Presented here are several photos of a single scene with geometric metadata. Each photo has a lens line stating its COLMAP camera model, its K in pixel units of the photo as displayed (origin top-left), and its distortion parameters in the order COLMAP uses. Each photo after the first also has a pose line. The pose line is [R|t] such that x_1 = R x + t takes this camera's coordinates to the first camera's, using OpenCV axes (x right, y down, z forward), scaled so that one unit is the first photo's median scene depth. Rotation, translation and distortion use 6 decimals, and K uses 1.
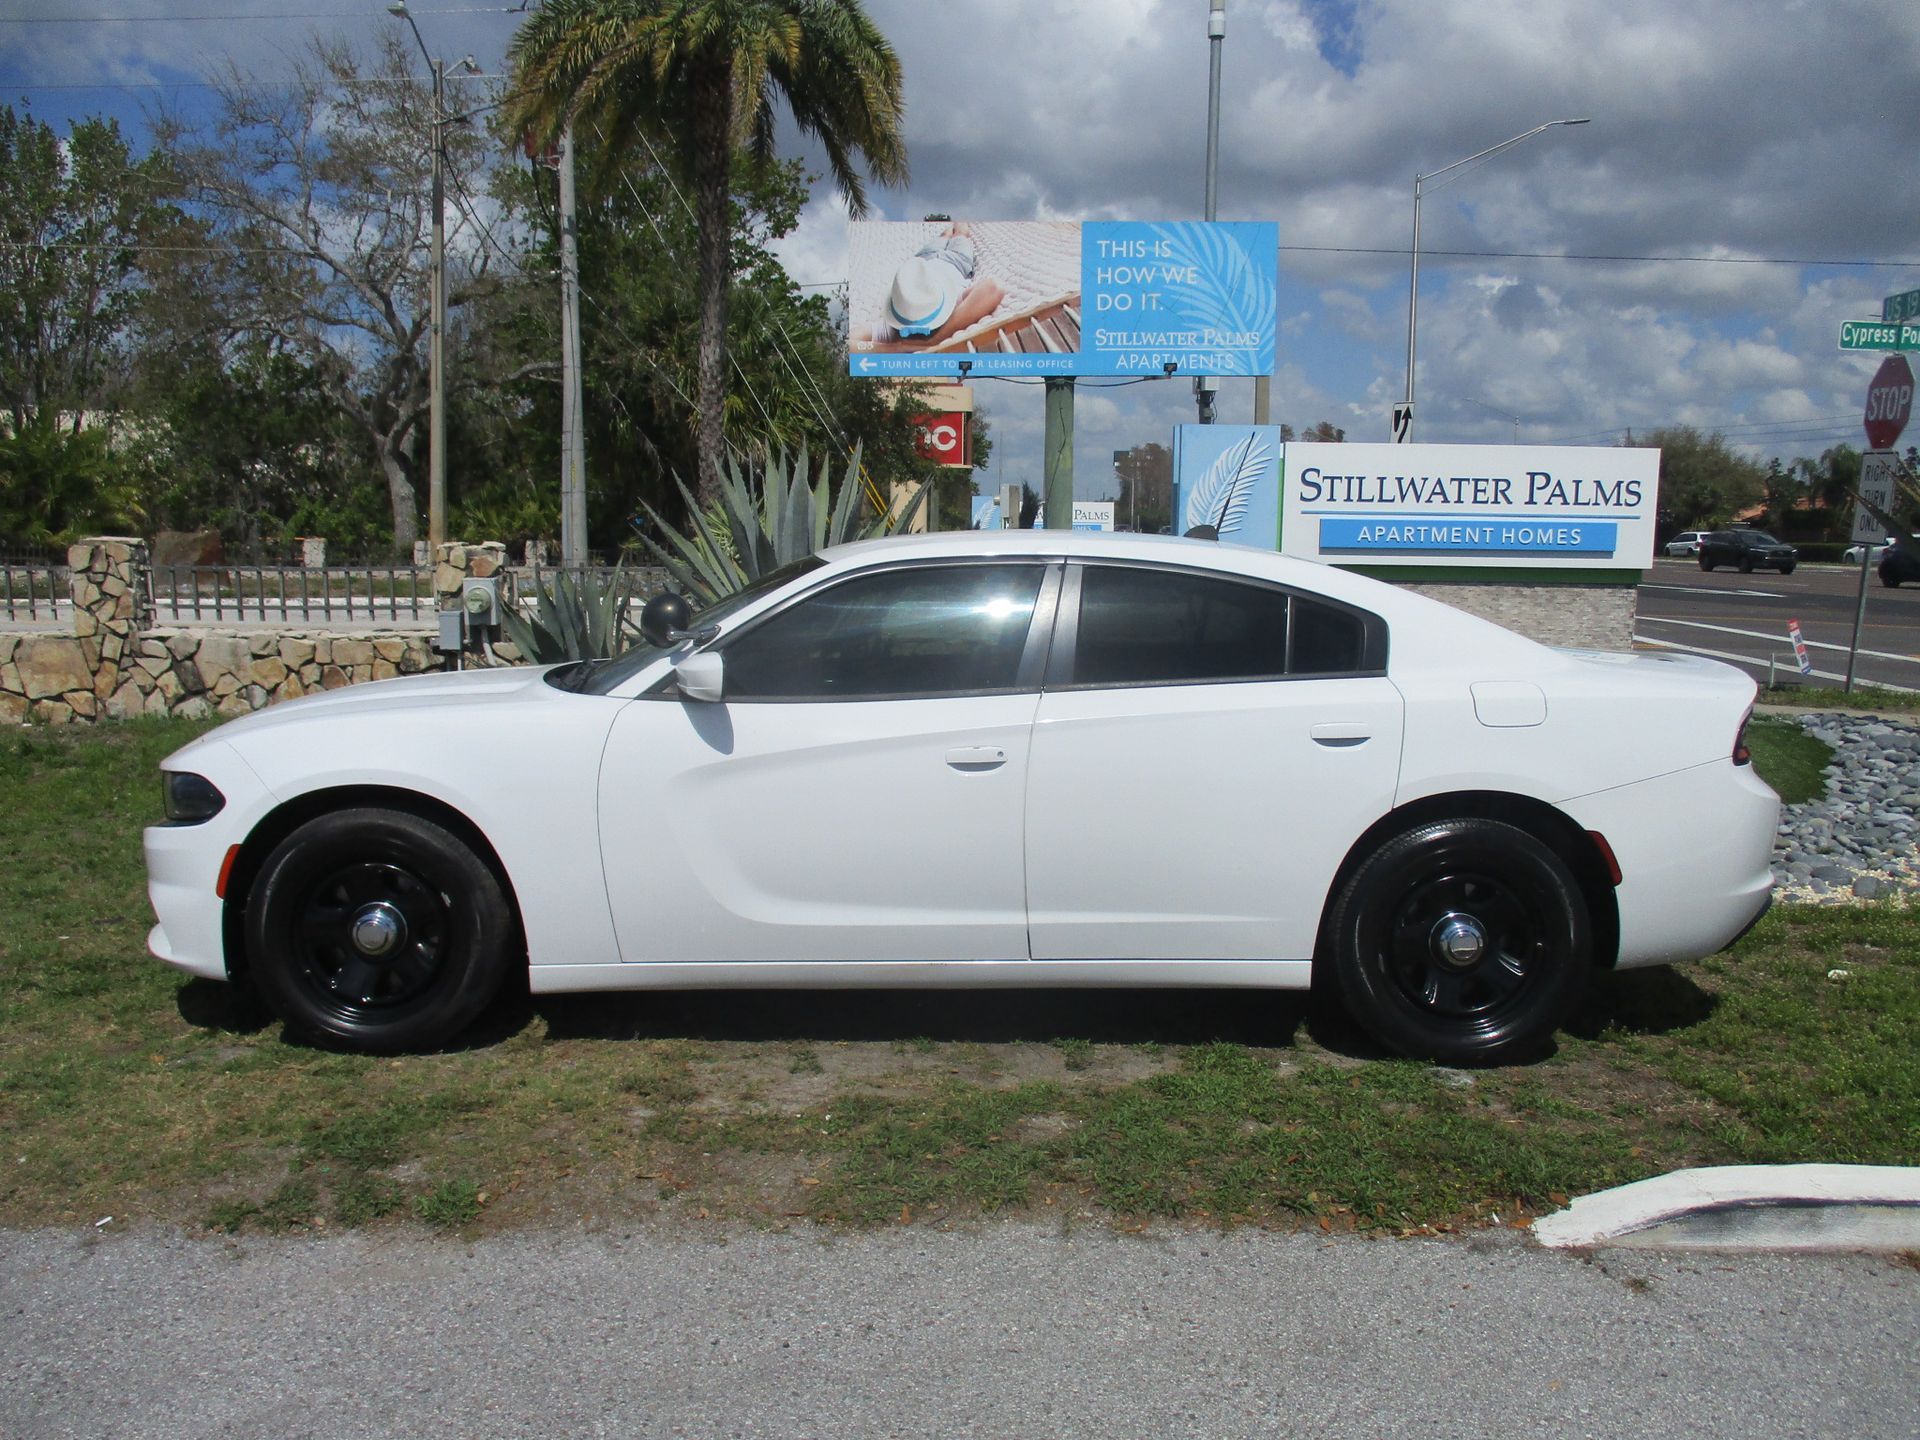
lens RADIAL K [[1579.5, 0, 949.8], [0, 1579.5, 721.4], [0, 0, 1]] dist [-0.028110, 0.015239]
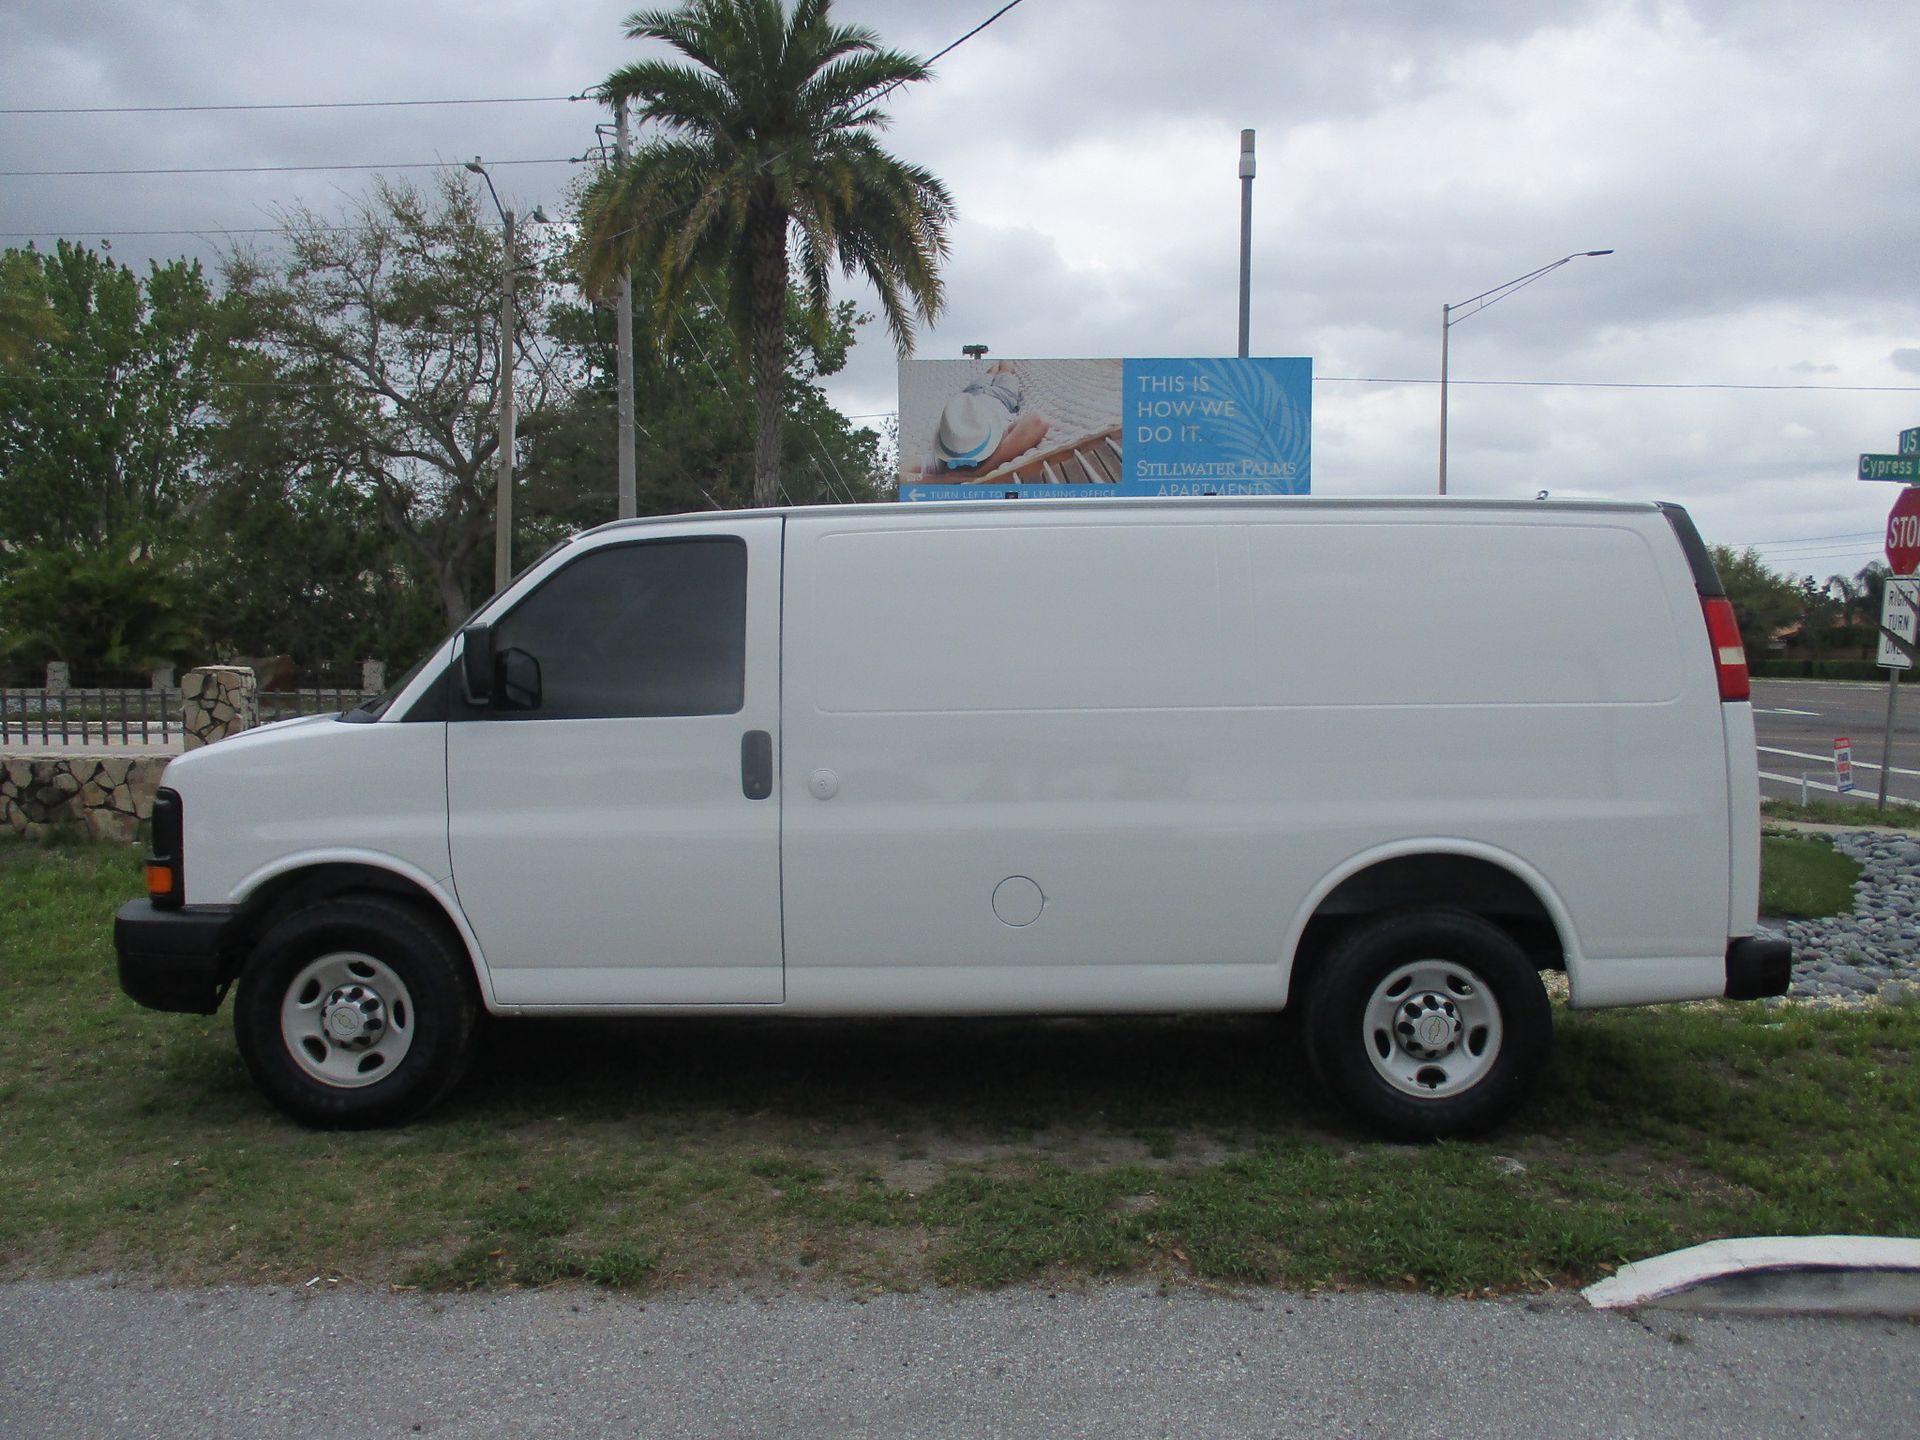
lens RADIAL K [[1575.7, 0, 949.5], [0, 1575.7, 733.2], [0, 0, 1]] dist [-0.026395, 0.009596]
pose [[0.999744, -0.001832, -0.022546, -0.017008], [0.000293, 0.997680, -0.068073, 0.000321], [0.022618, 0.068049, 0.997426, -0.047527]]
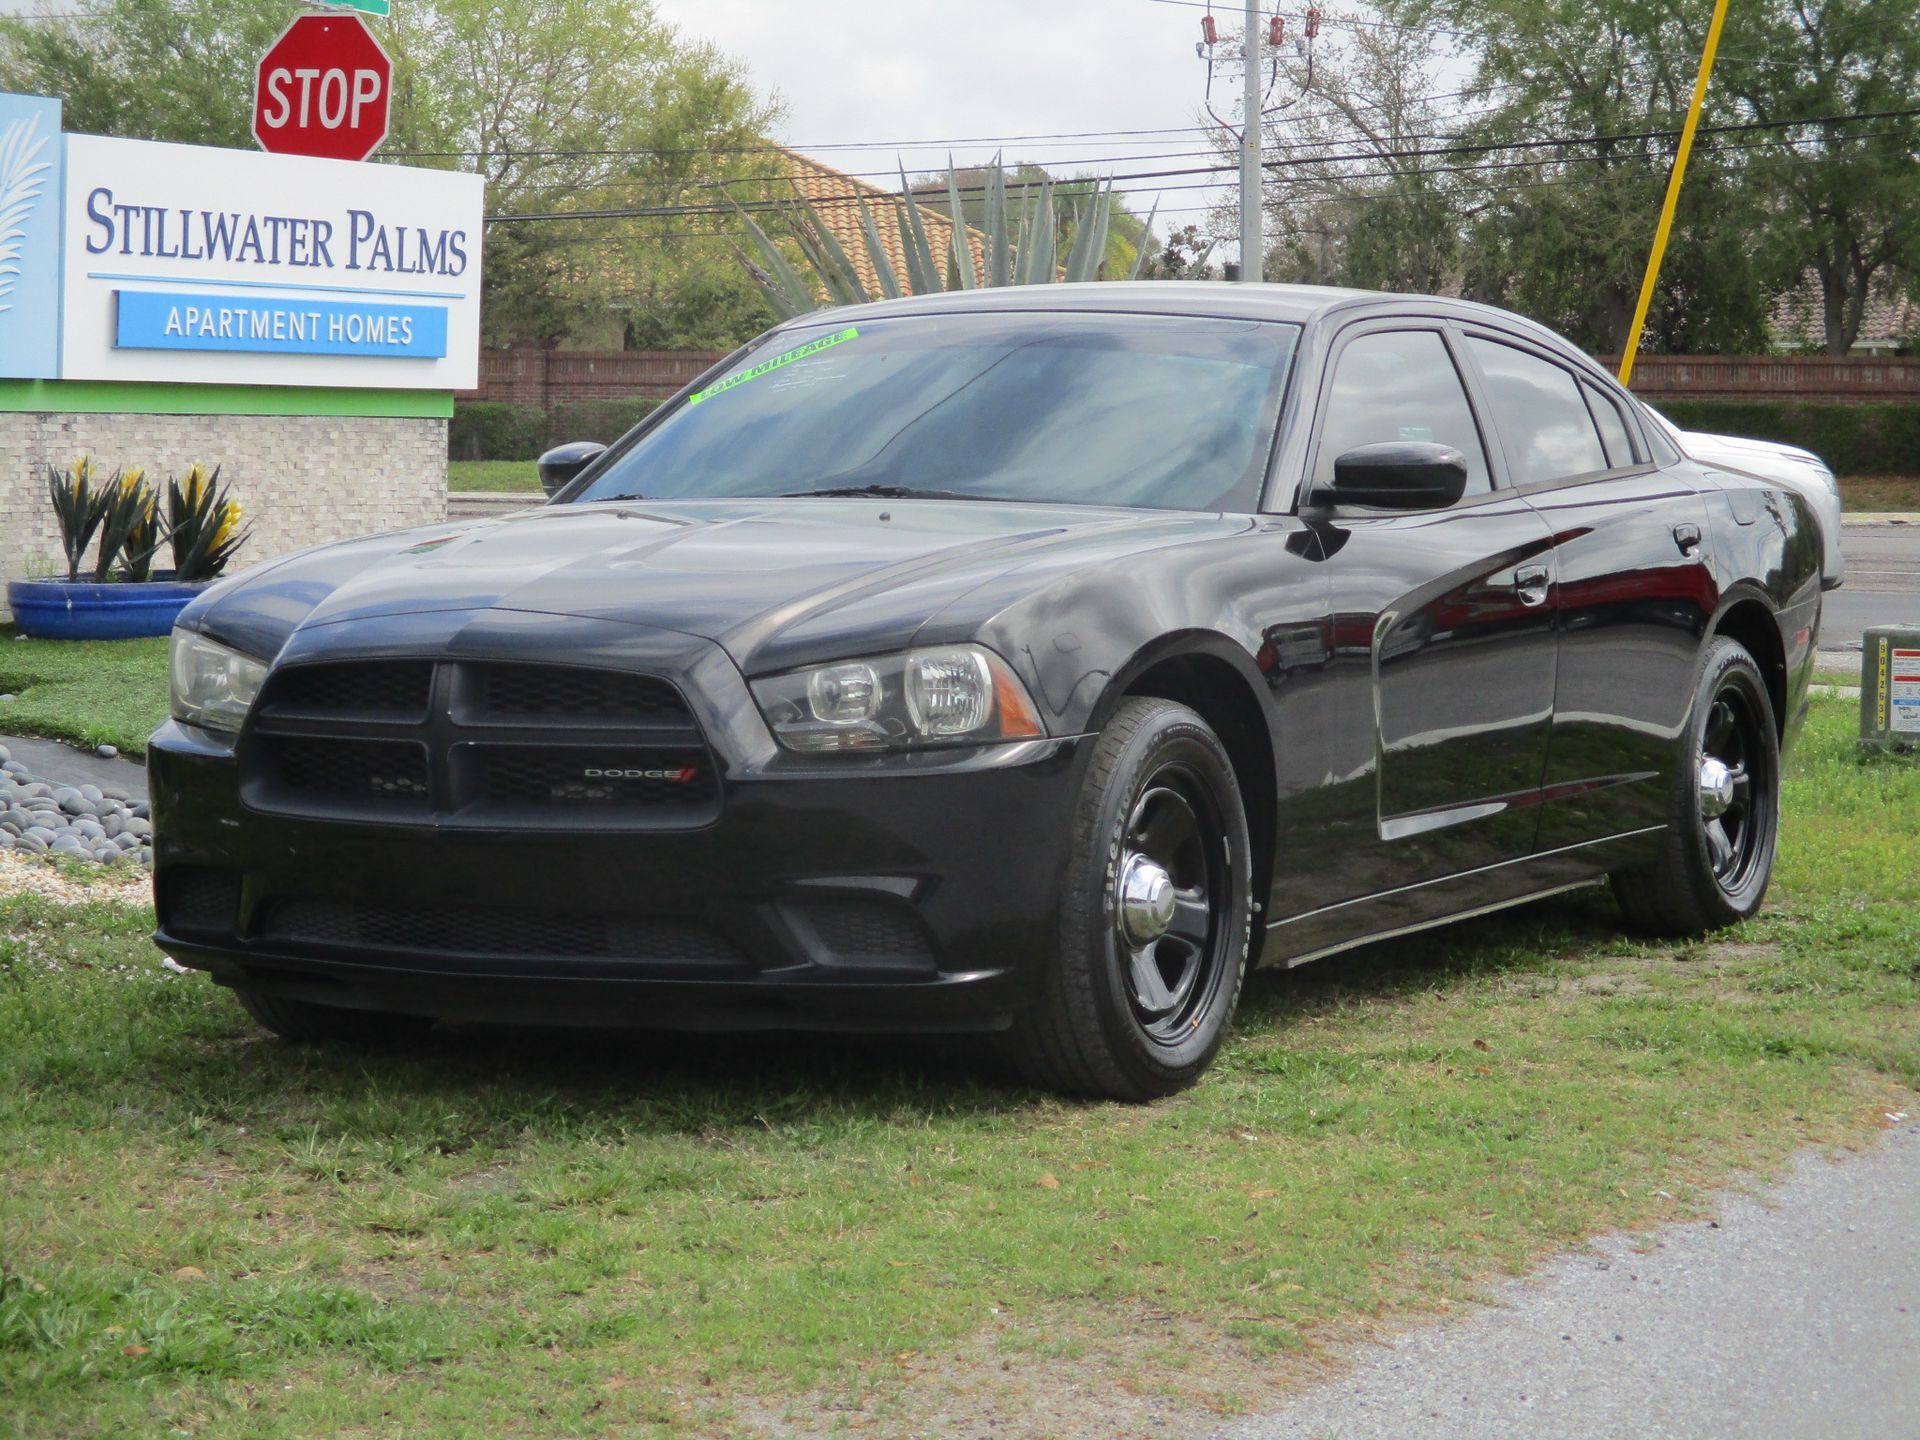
lens RADIAL K [[4618.8, 0, 957.4], [0, 4618.8, 677.8], [0, 0, 1]] dist [0.002770, -0.331041]
pose [[0.460721, -0.055519, 0.885807, -0.900819], [0.105251, 0.994417, 0.007583, 0.009270], [-0.881282, 0.089739, 0.463992, 0.100388]]
